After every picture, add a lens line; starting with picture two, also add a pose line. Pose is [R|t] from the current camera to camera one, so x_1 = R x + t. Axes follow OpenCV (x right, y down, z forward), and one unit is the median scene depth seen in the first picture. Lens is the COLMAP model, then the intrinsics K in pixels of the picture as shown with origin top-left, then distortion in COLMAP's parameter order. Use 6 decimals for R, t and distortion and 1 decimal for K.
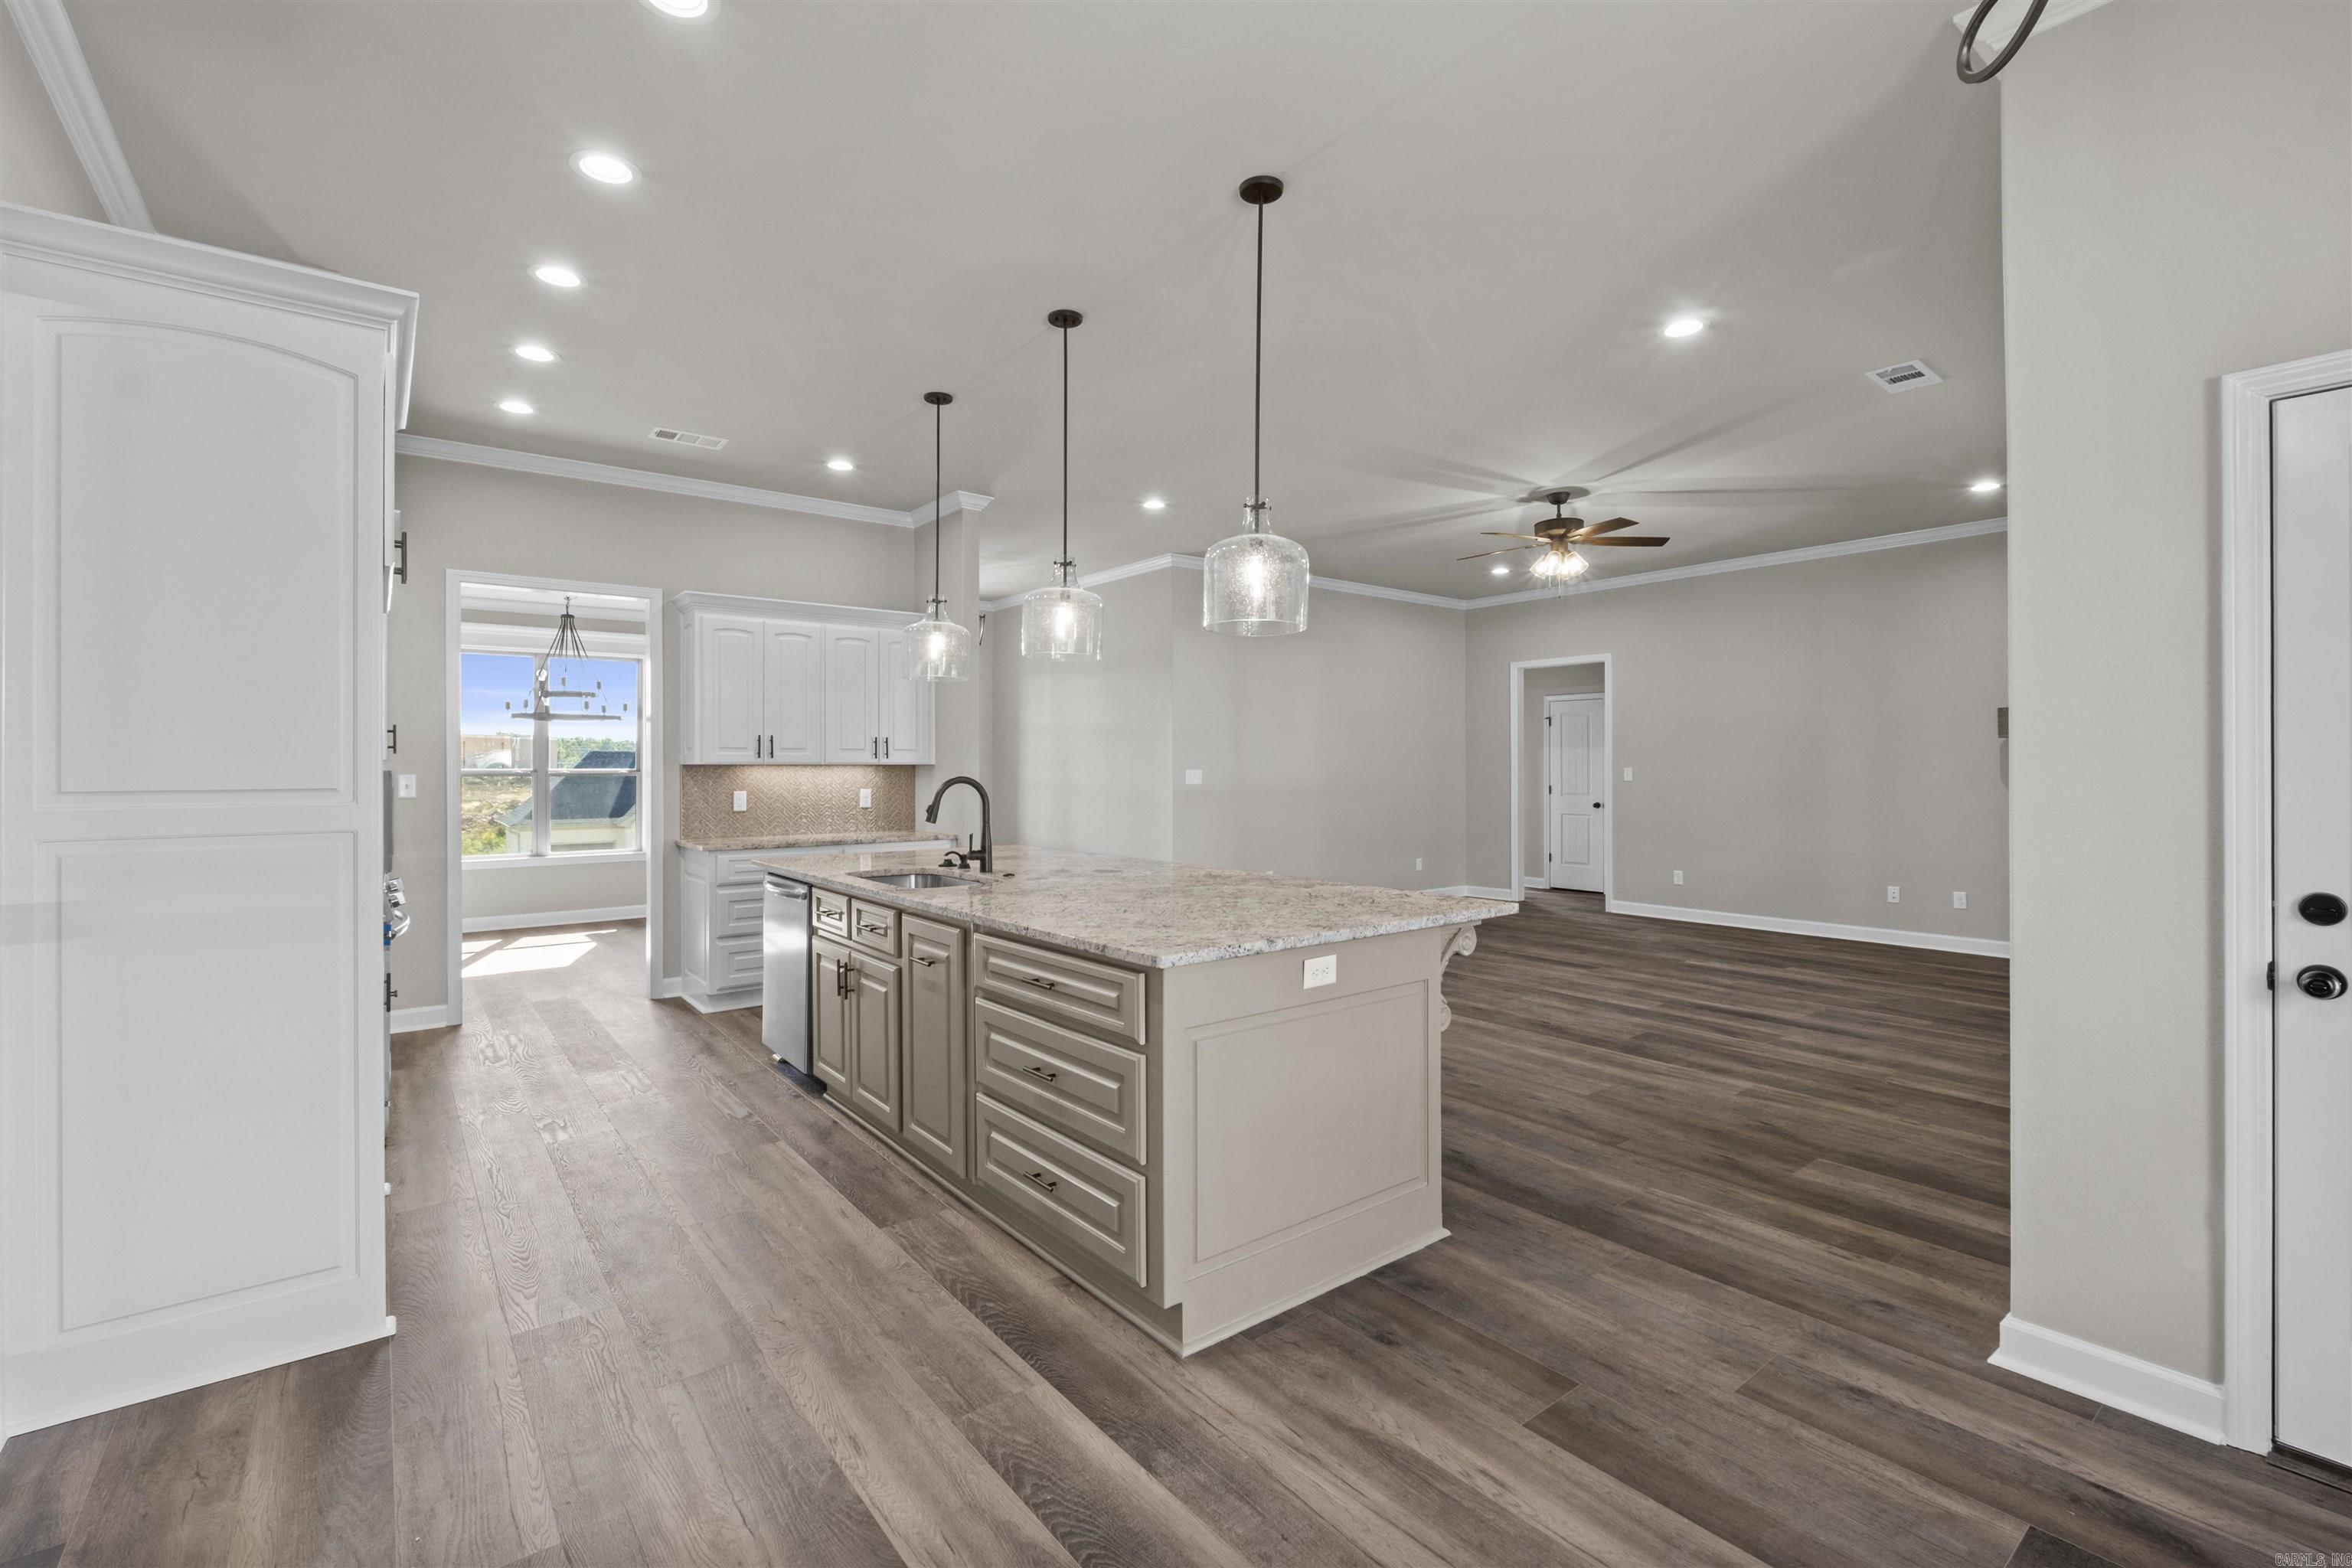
lens RADIAL K [[1018.7, 0, 1156.3], [0, 1018.7, 768.3], [0, 0, 1]] dist [-0.008389, 0.000426]
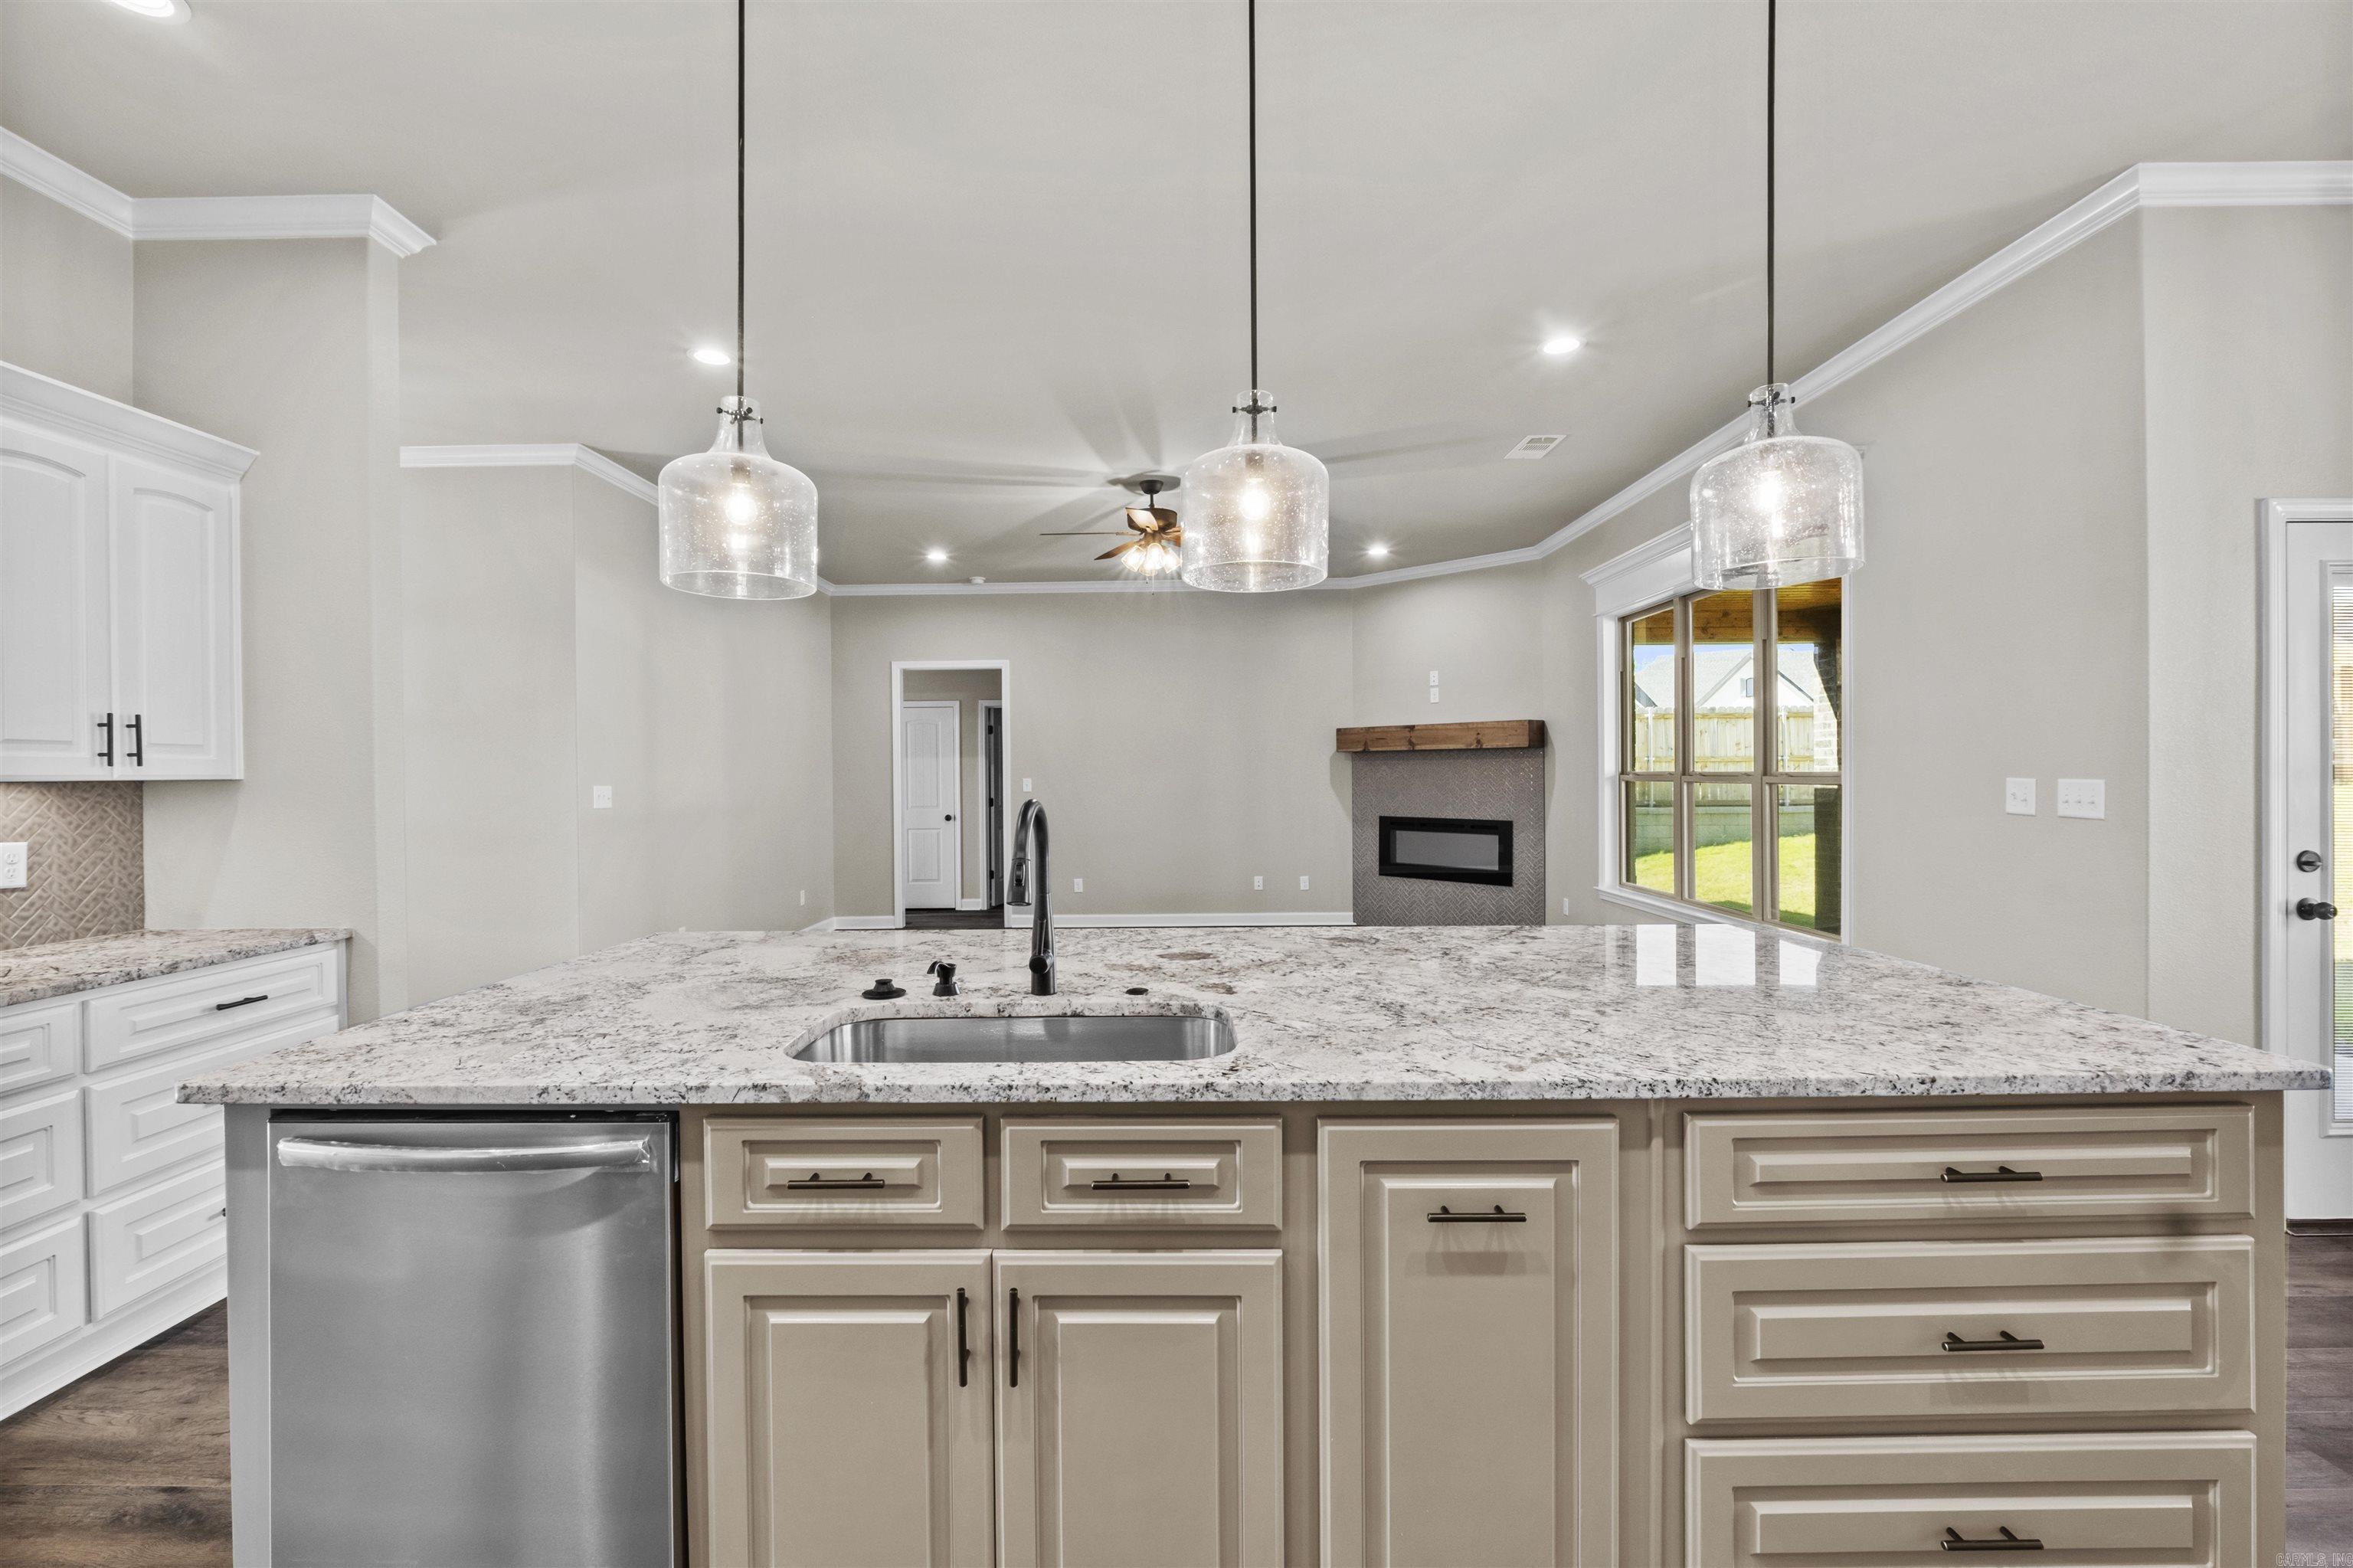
lens RADIAL K [[1019.2, 0, 1156.7], [0, 1019.2, 780.6], [0, 0, 1]] dist [-0.008389, 0.000426]
pose [[0.619886, -0.009323, 0.784636, -0.554098], [0.009677, 0.999944, 0.004236, -0.002550], [-0.784632, 0.004967, 0.619942, 0.698115]]
